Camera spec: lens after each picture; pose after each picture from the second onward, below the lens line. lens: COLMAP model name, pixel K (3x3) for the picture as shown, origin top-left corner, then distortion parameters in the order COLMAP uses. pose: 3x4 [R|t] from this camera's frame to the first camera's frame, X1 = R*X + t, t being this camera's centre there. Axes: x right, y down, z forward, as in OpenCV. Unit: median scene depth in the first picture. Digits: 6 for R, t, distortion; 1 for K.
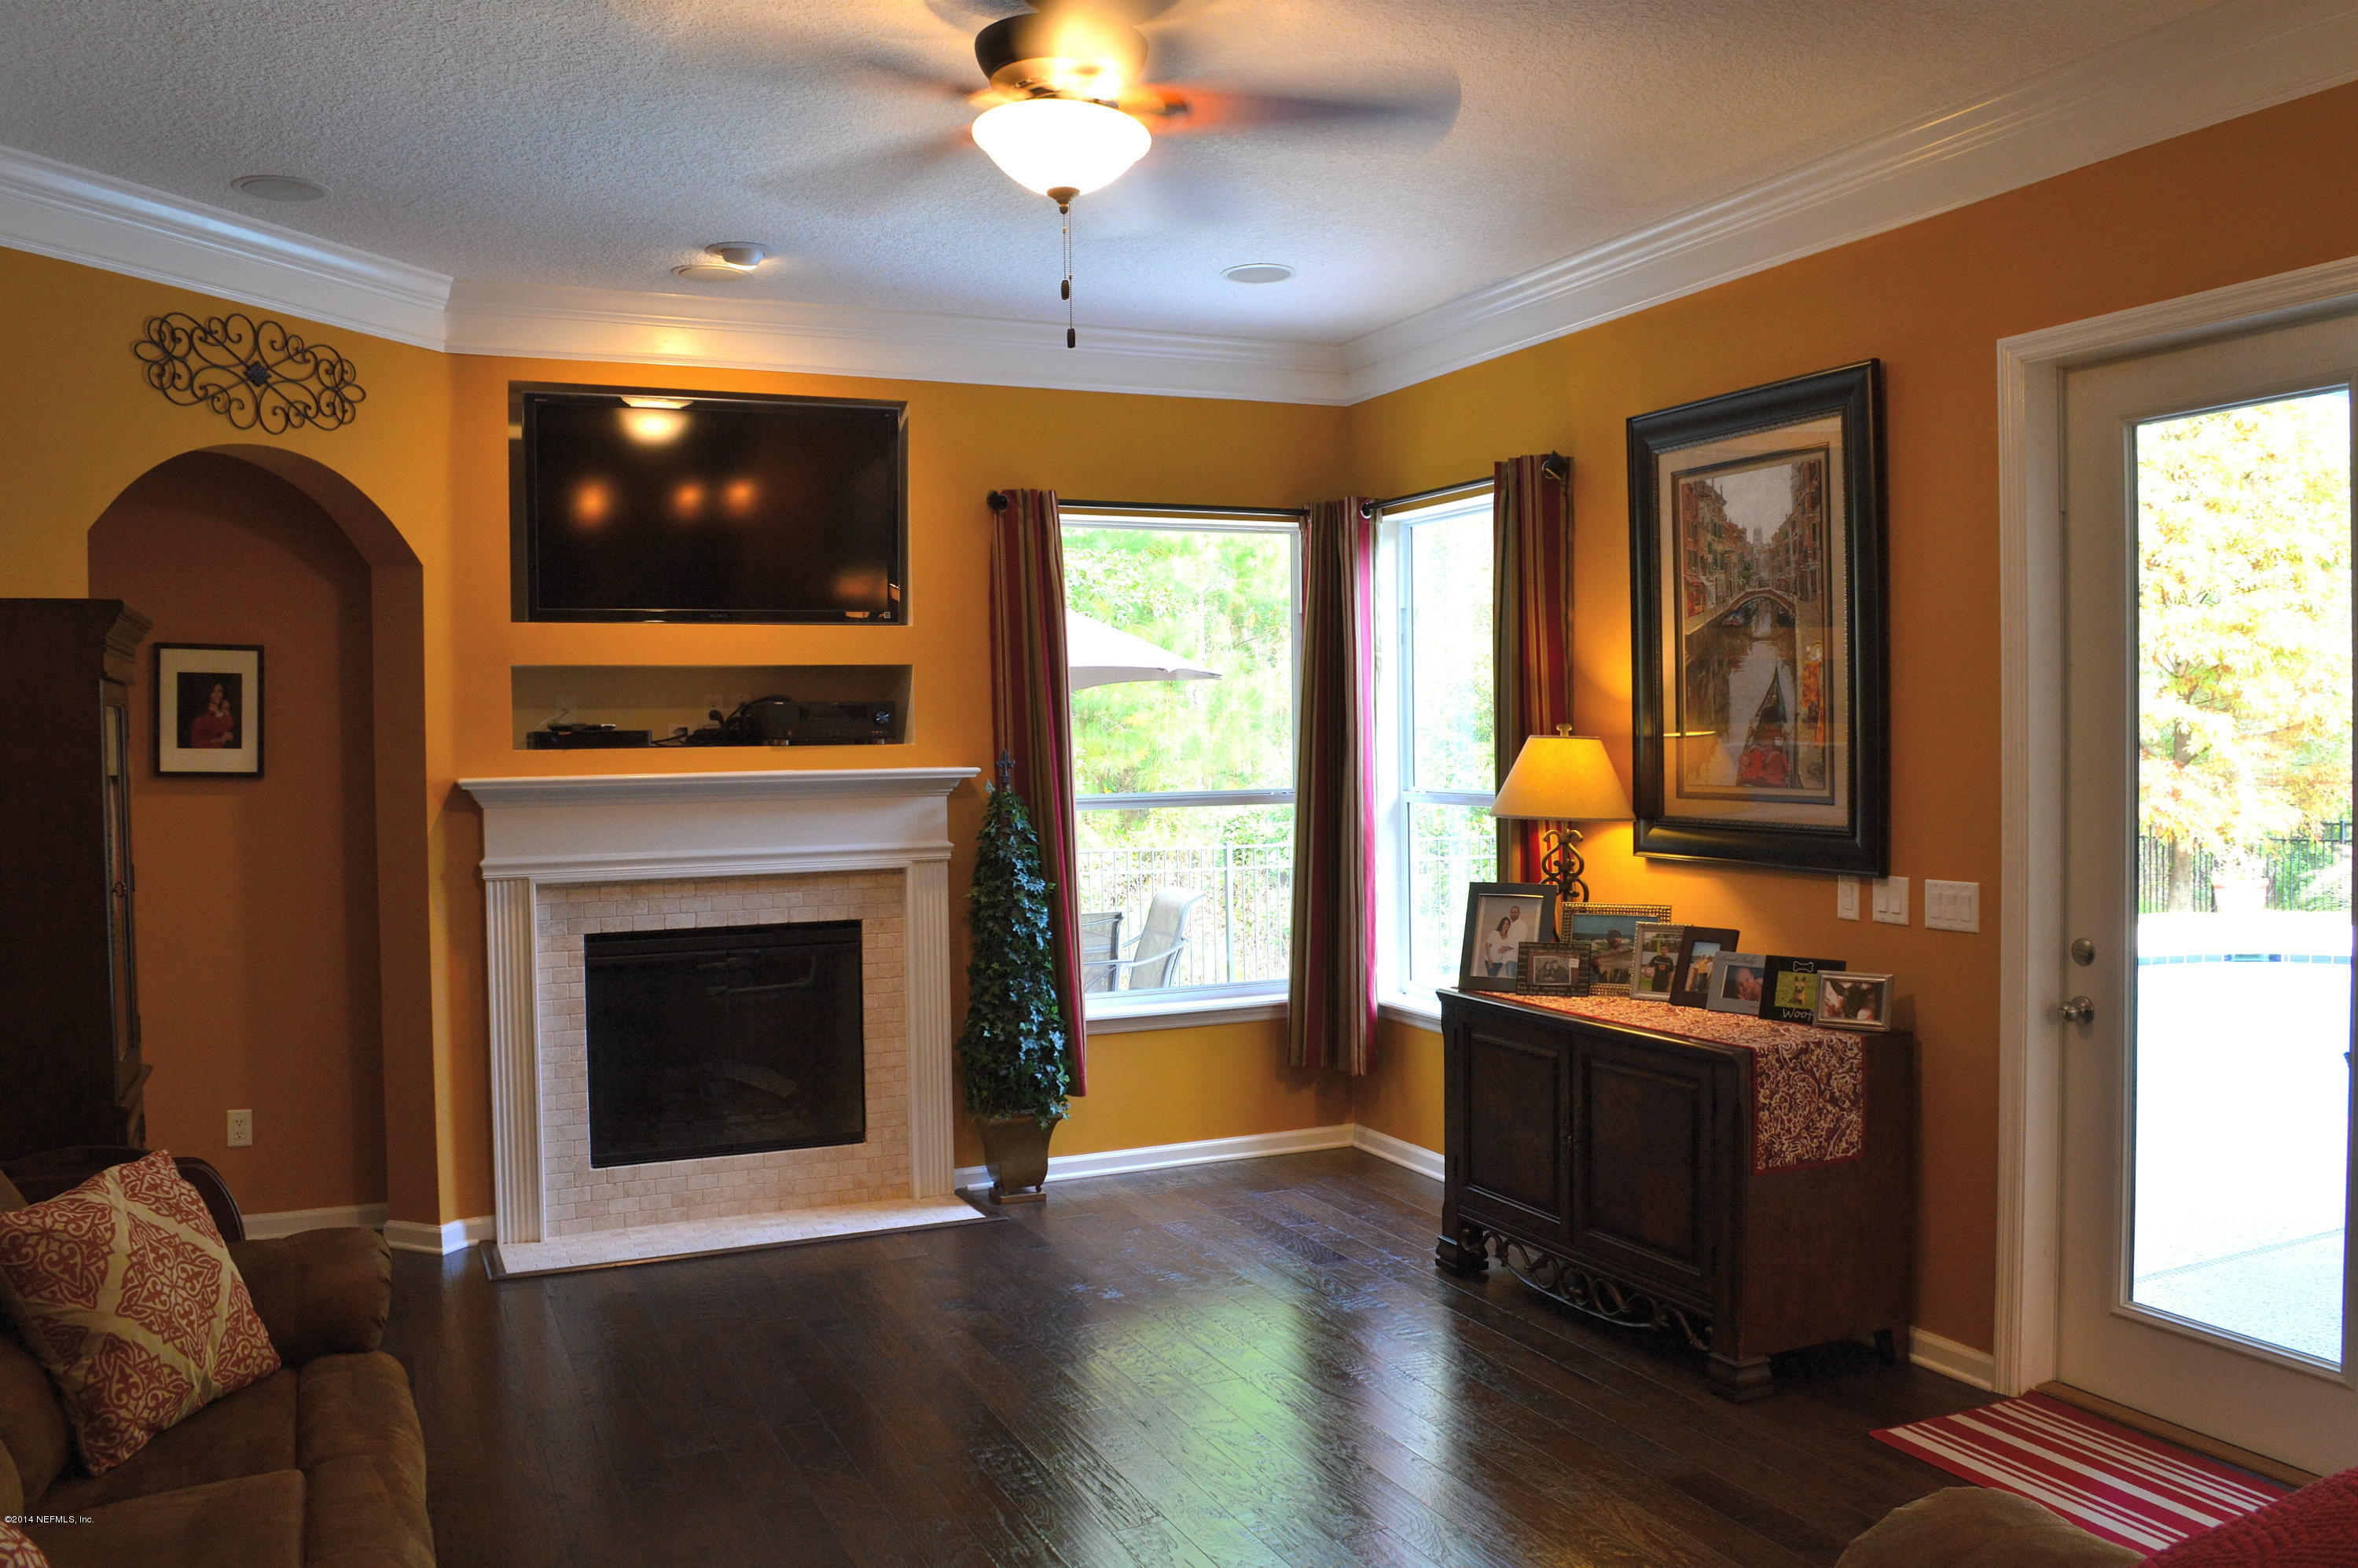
lens RADIAL K [[1876.3, 0, 1201.5], [0, 1876.3, 789.8], [0, 0, 1]] dist [-0.084214, 0.010609]
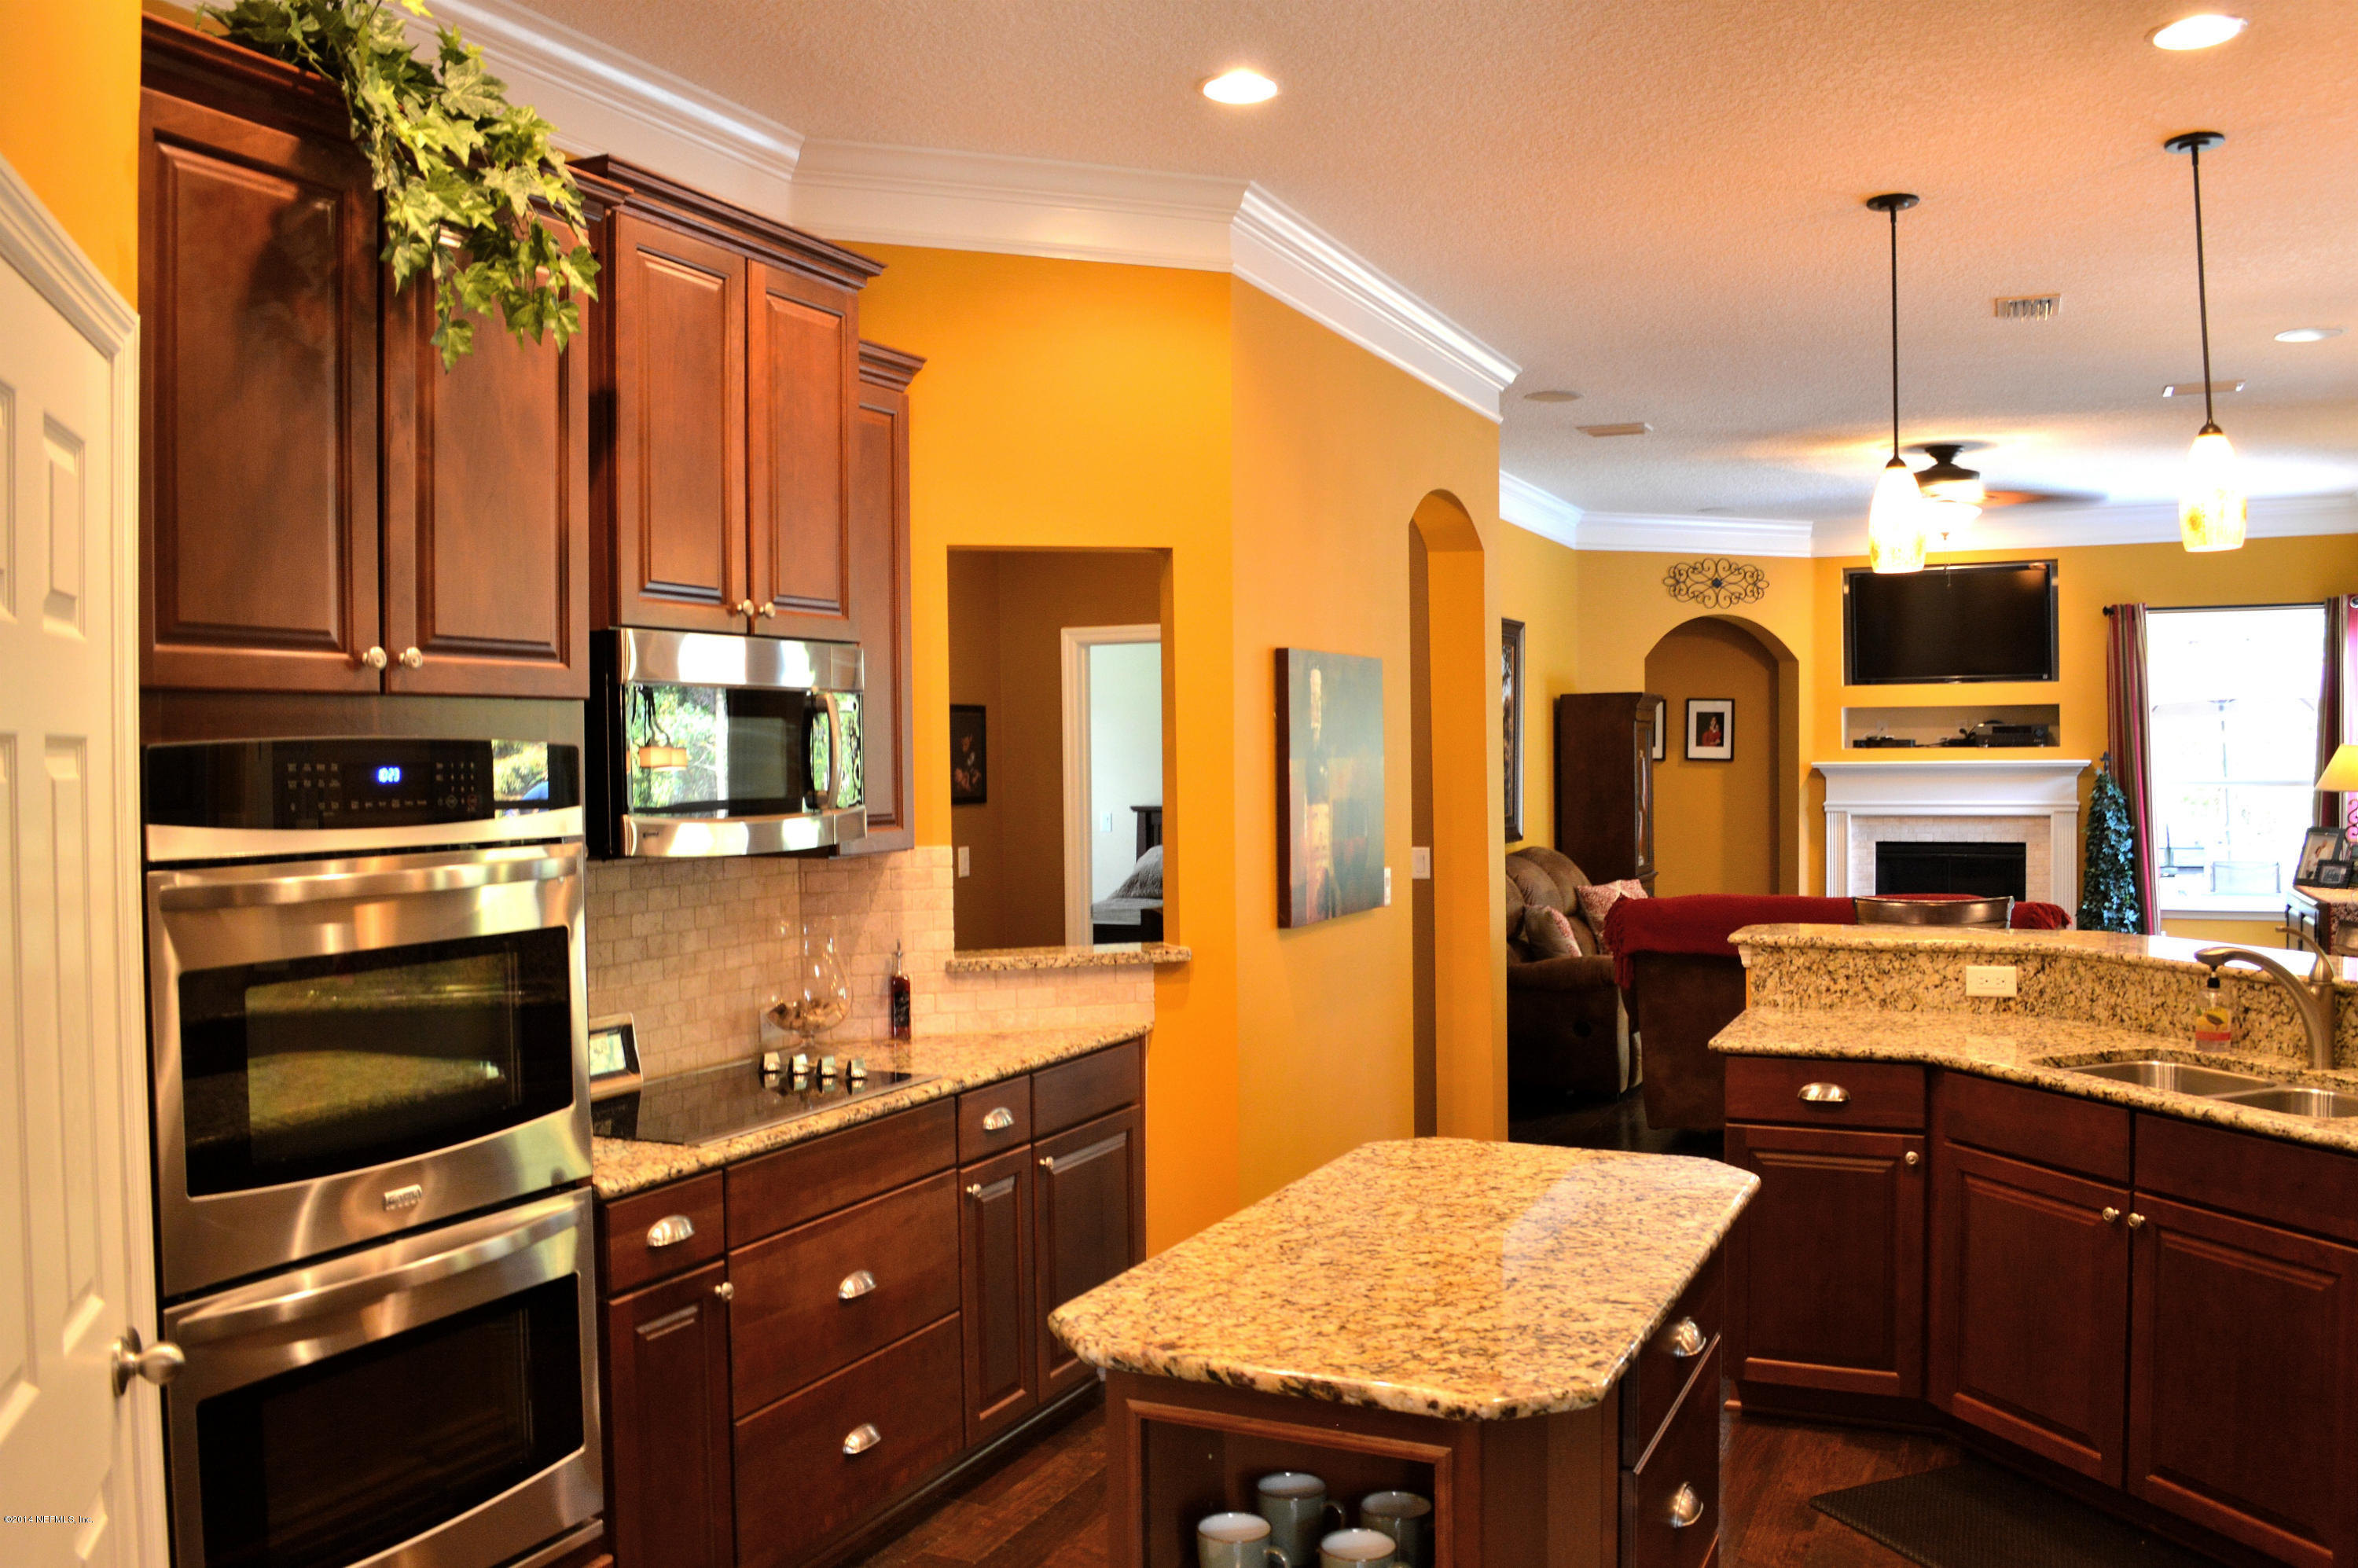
lens RADIAL K [[1876.3, 0, 1201.5], [0, 1876.3, 789.8], [0, 0, 1]] dist [-0.084214, 0.010609]
pose [[0.649384, 0.021440, -0.760158, 0.718862], [-0.023051, 0.999698, 0.008504, 0.022405], [0.760111, 0.012000, 0.649682, -0.855072]]
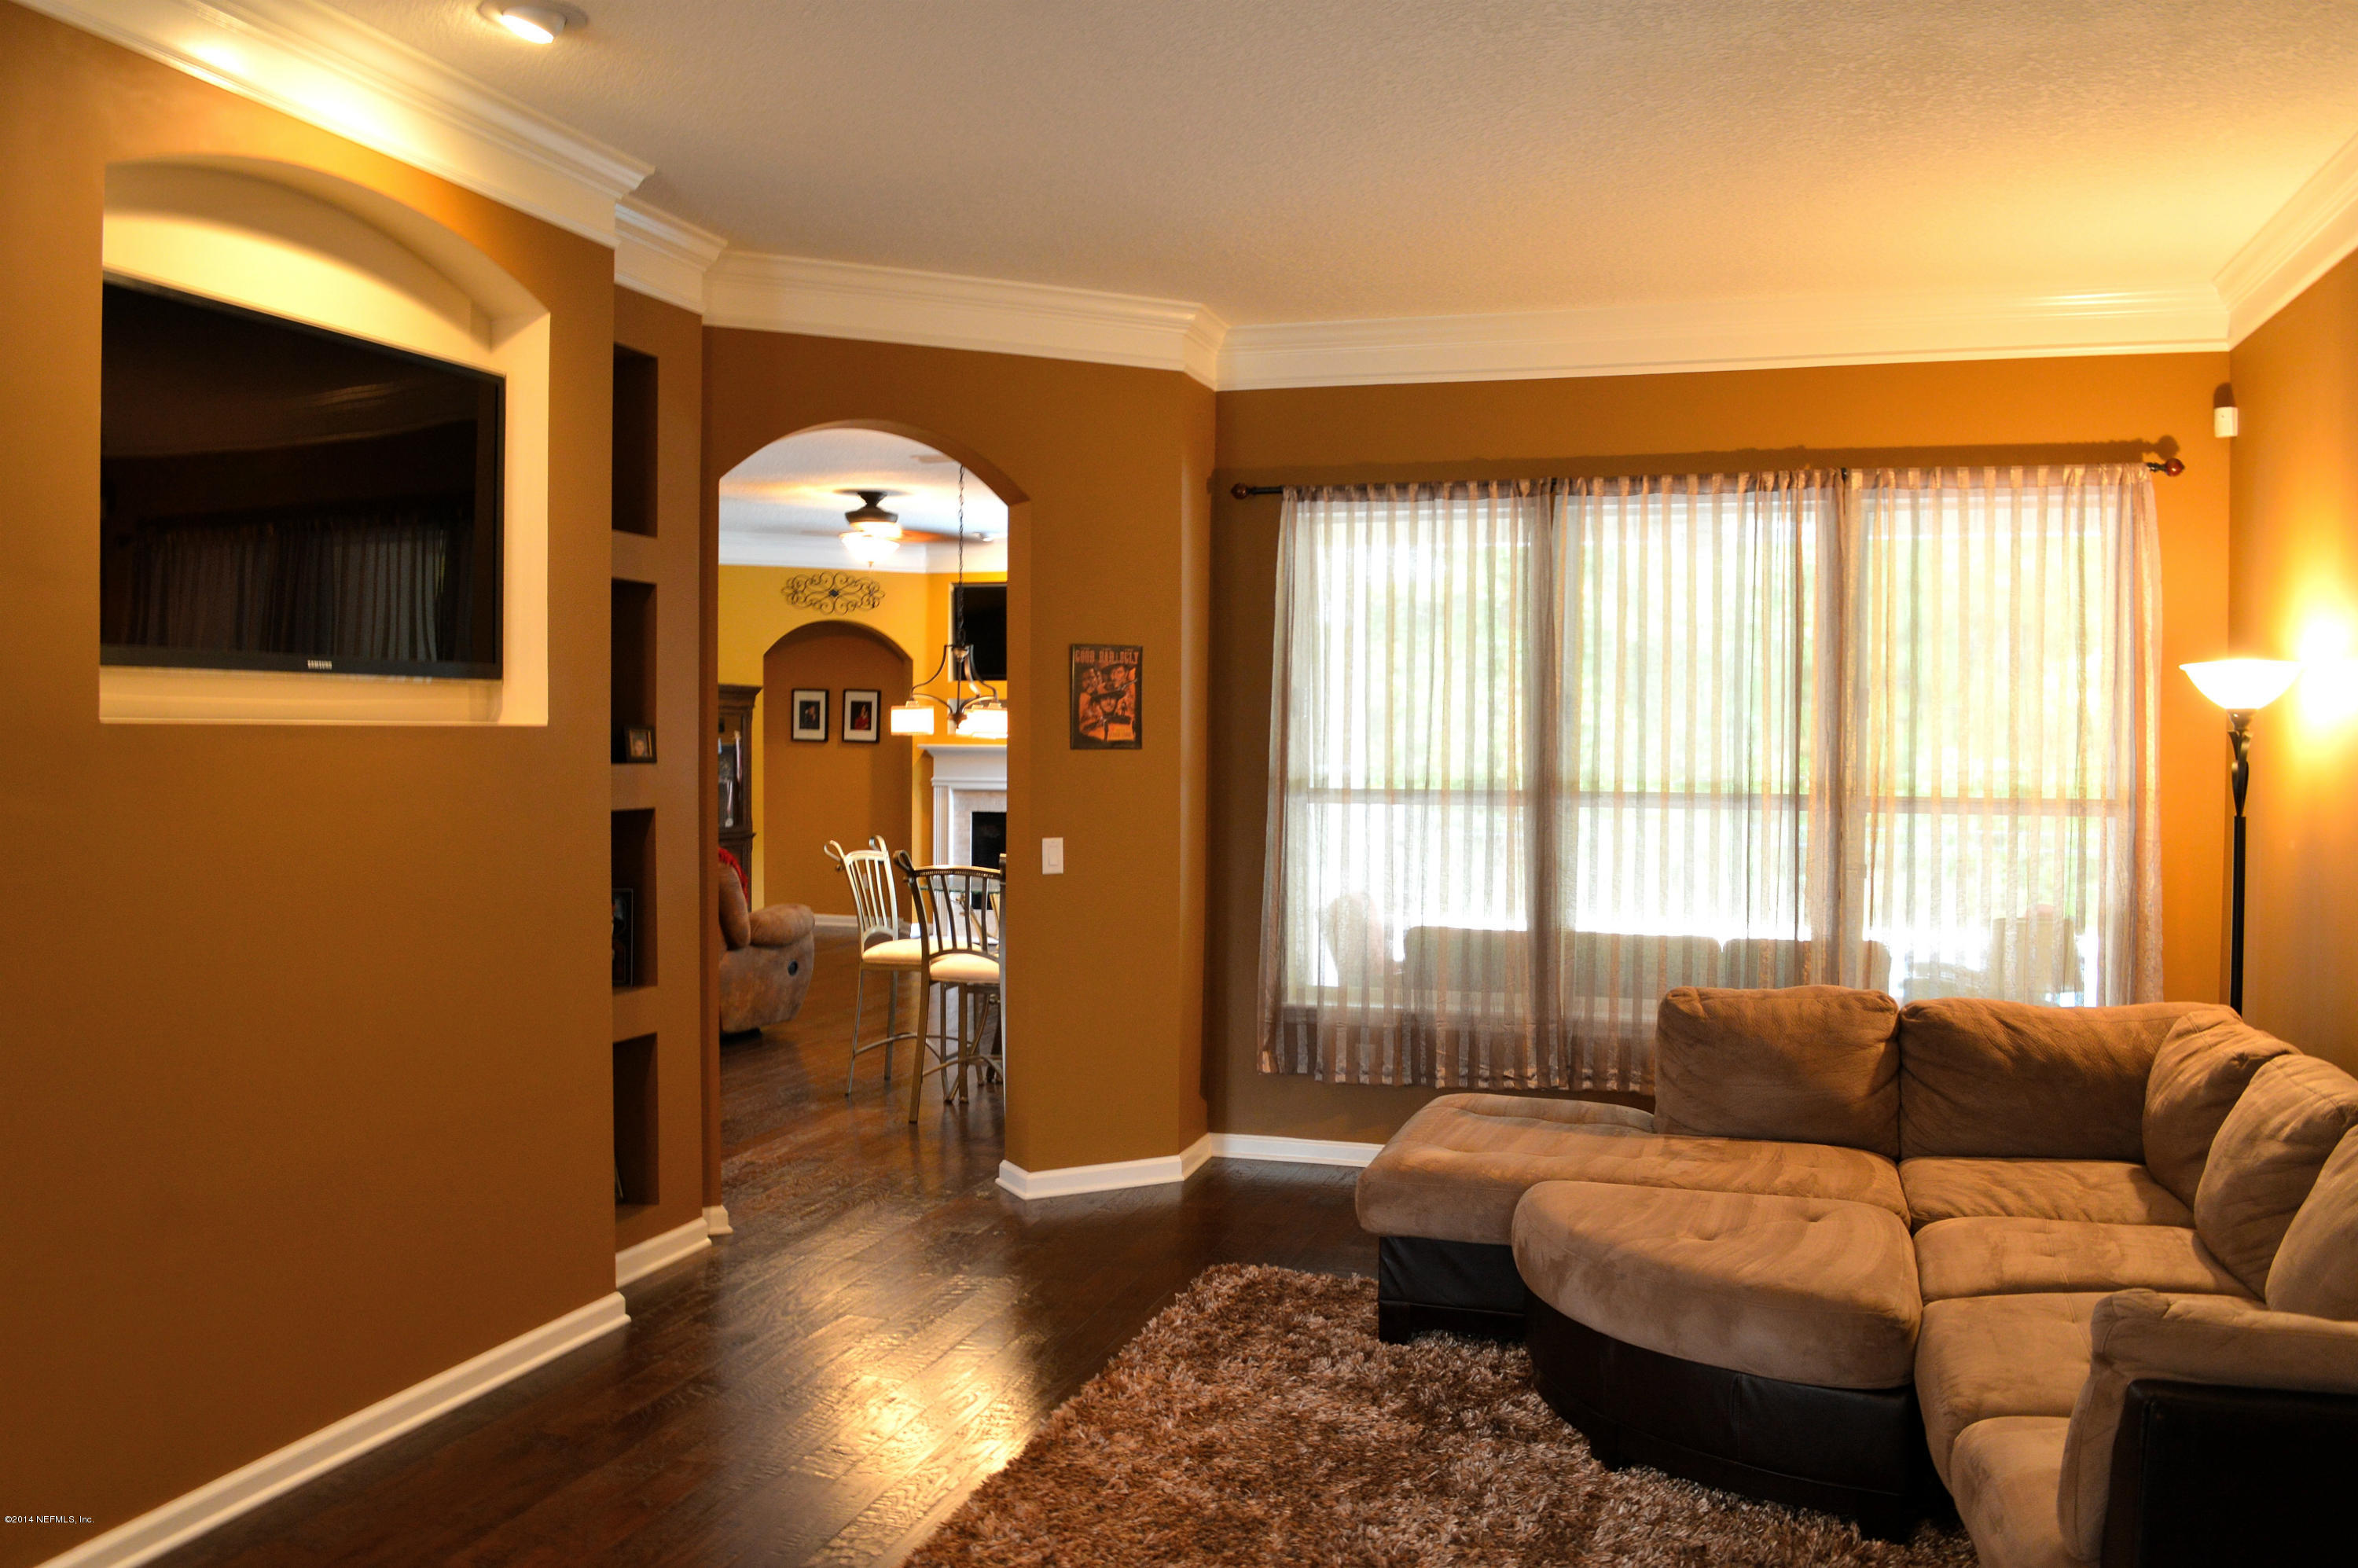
lens RADIAL K [[1876.3, 0, 1201.5], [0, 1876.3, 789.8], [0, 0, 1]] dist [-0.084214, 0.010609]
pose [[0.752466, 0.037038, -0.657589, 1.490110], [-0.037643, 0.999204, 0.013206, 0.007229], [0.657555, 0.014817, 0.753261, -0.630799]]
